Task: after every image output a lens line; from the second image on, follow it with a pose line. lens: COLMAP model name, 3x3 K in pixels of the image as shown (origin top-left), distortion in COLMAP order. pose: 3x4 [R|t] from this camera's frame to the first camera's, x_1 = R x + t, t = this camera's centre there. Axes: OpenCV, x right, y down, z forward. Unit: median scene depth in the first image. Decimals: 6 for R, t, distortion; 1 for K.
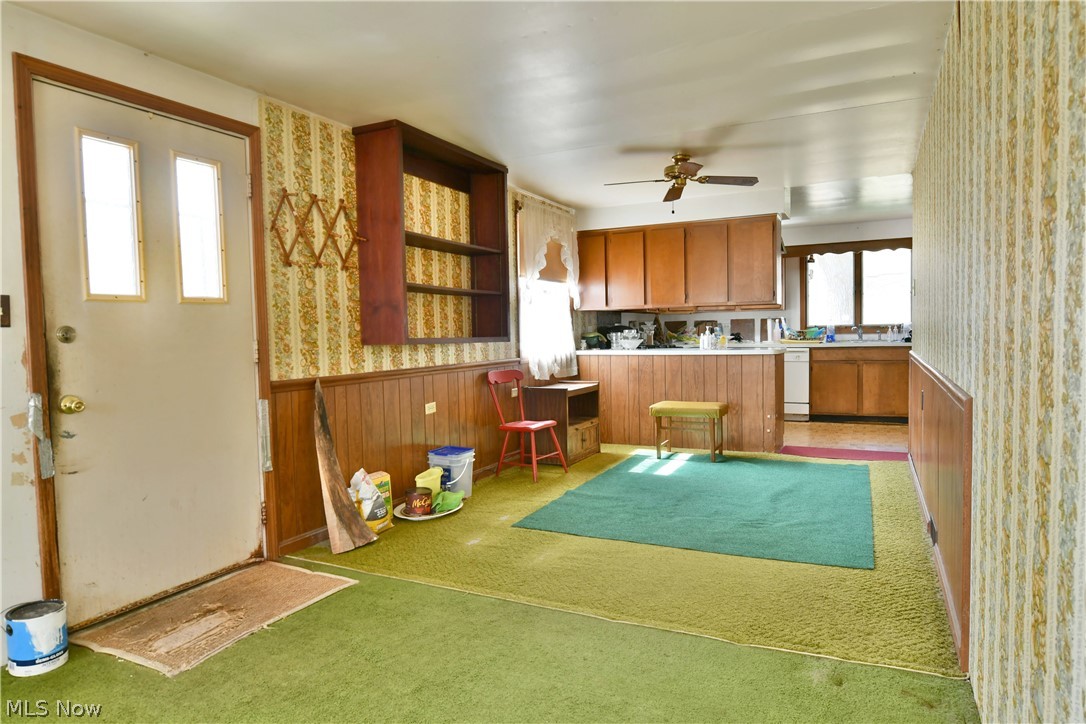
lens RADIAL K [[674.6, 0, 544.3], [0, 674.6, 357.7], [0, 0, 1]] dist [-0.001410, -0.004833]
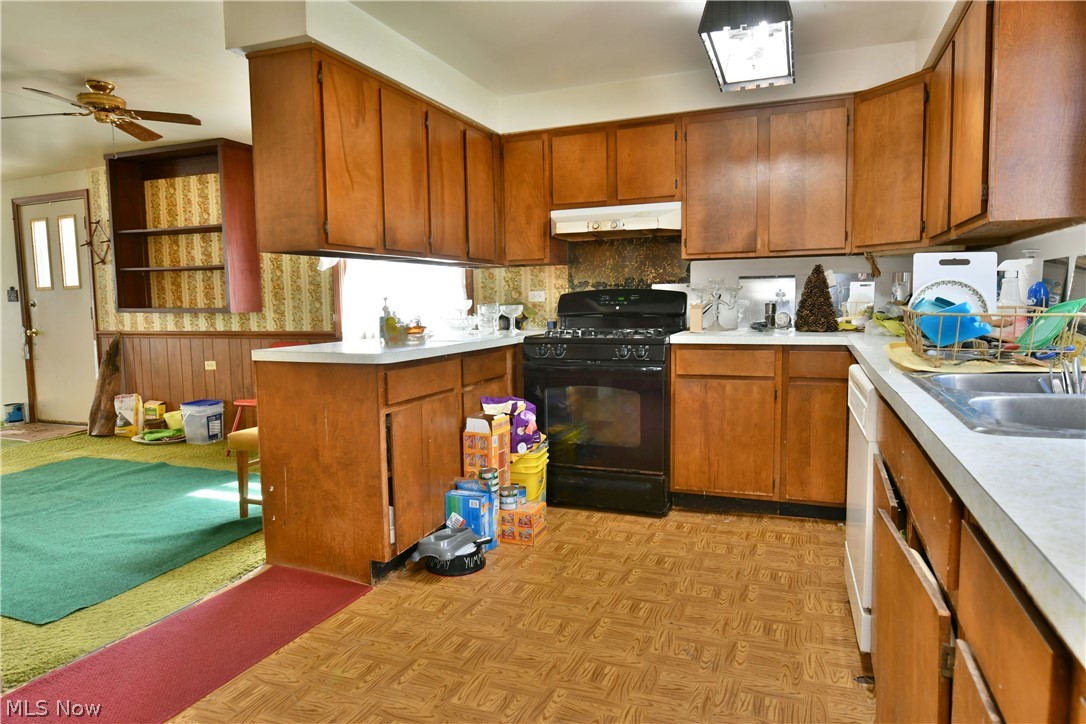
lens RADIAL K [[674.6, 0, 541.5], [0, 674.6, 369.2], [0, 0, 1]] dist [-0.001410, -0.004833]
pose [[0.074944, 0.101238, -0.992035, 1.107762], [-0.035952, 0.994461, 0.098770, -0.061298], [0.996539, 0.028264, 0.078169, 1.539401]]
